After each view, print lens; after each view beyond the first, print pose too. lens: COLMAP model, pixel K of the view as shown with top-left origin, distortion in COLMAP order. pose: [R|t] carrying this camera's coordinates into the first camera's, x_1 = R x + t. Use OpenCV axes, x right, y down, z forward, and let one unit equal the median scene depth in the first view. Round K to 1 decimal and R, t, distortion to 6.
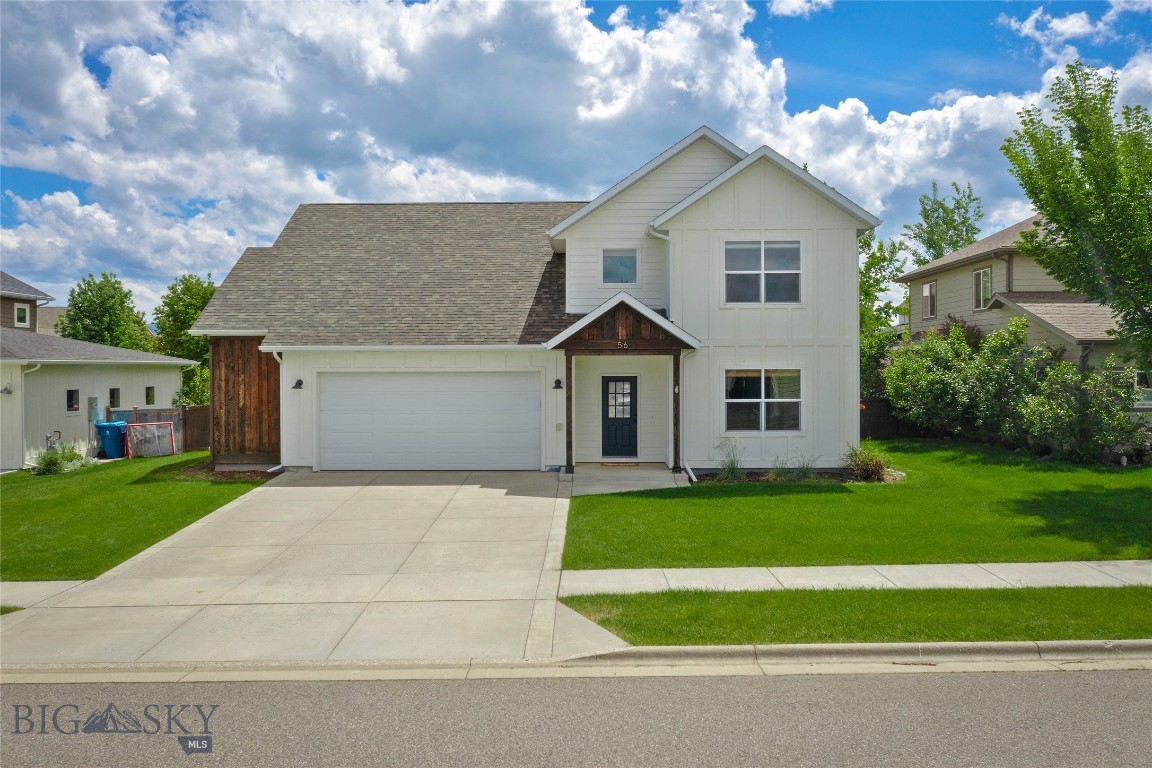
lens RADIAL K [[908.1, 0, 576.0], [0, 908.1, 384.0], [0, 0, 1]] dist [-0.031773, -0.000352]
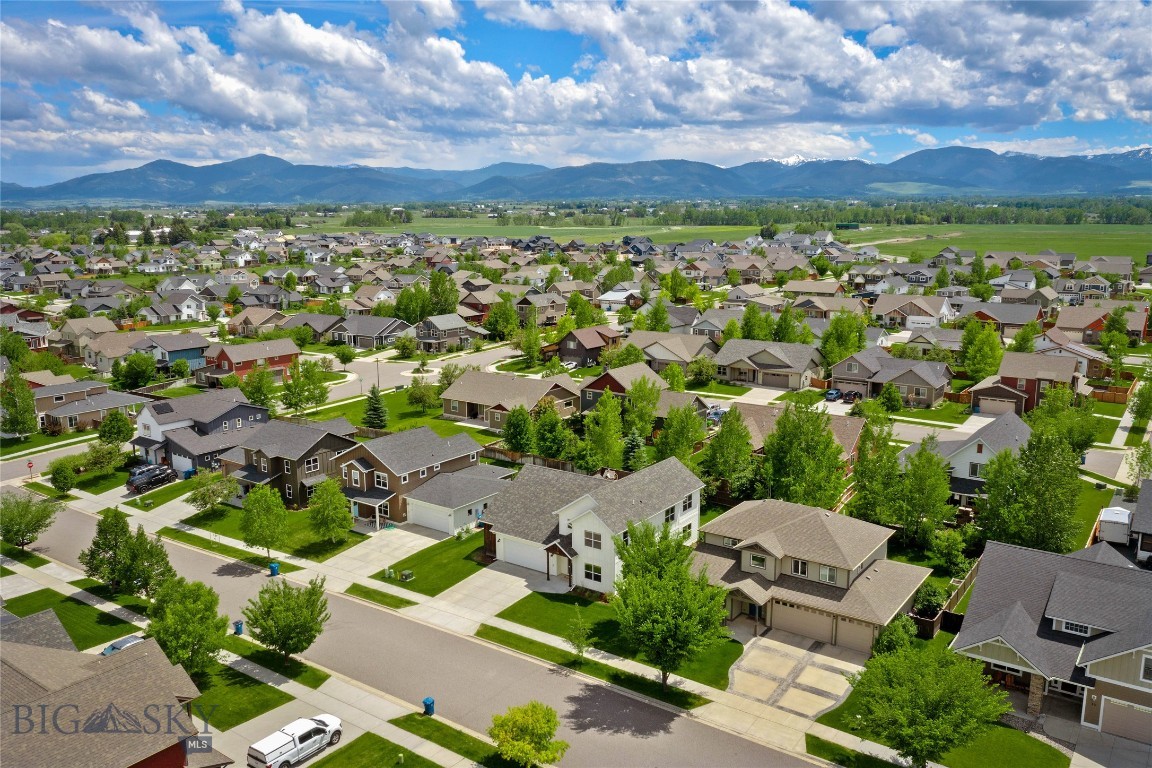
lens RADIAL K [[923.3, 0, 576.0], [0, 923.3, 384.0], [0, 0, 1]] dist [-0.006080, 0.000138]
pose [[0.817526, 0.109246, -0.565434, 2.195094], [-0.008793, 0.984096, 0.177422, -1.406978], [0.575824, -0.140076, 0.805485, -1.965580]]
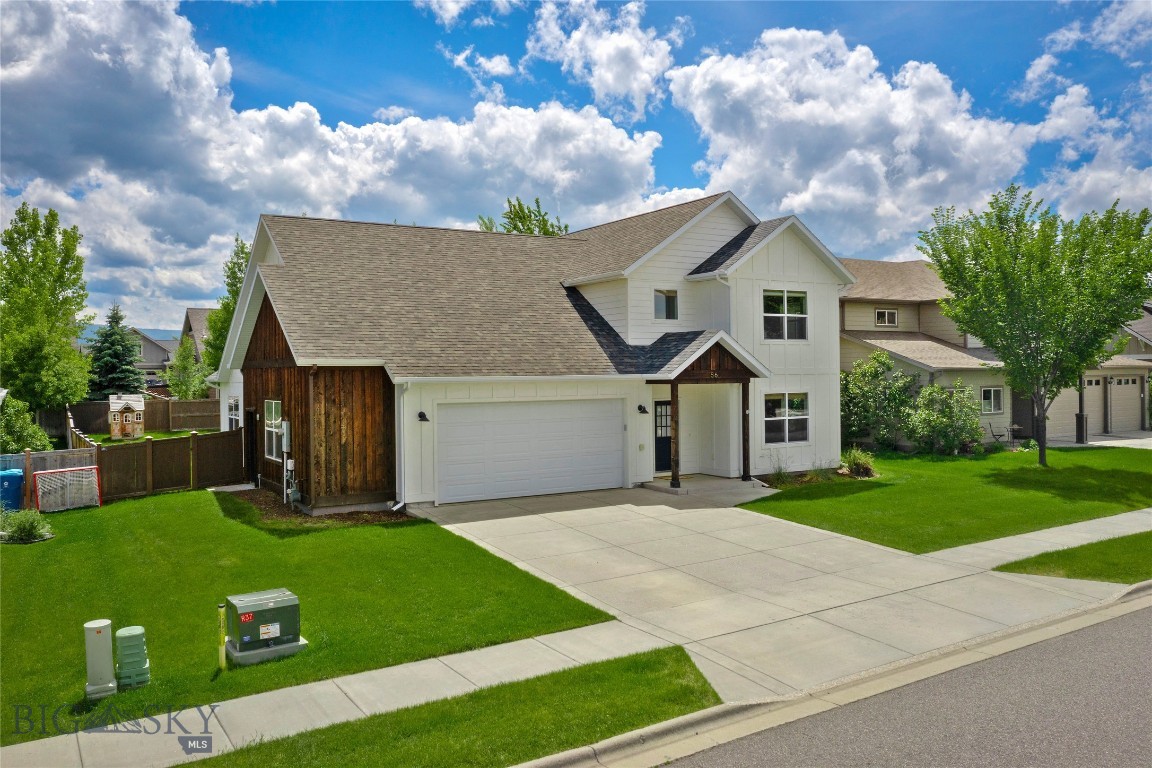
lens RADIAL K [[923.3, 0, 576.0], [0, 923.3, 384.0], [0, 0, 1]] dist [-0.006080, 0.000138]
pose [[0.836947, -0.012018, 0.547152, -0.730972], [0.017220, 0.999842, -0.004379, -0.028252], [-0.547013, 0.013087, 0.837022, 0.094117]]
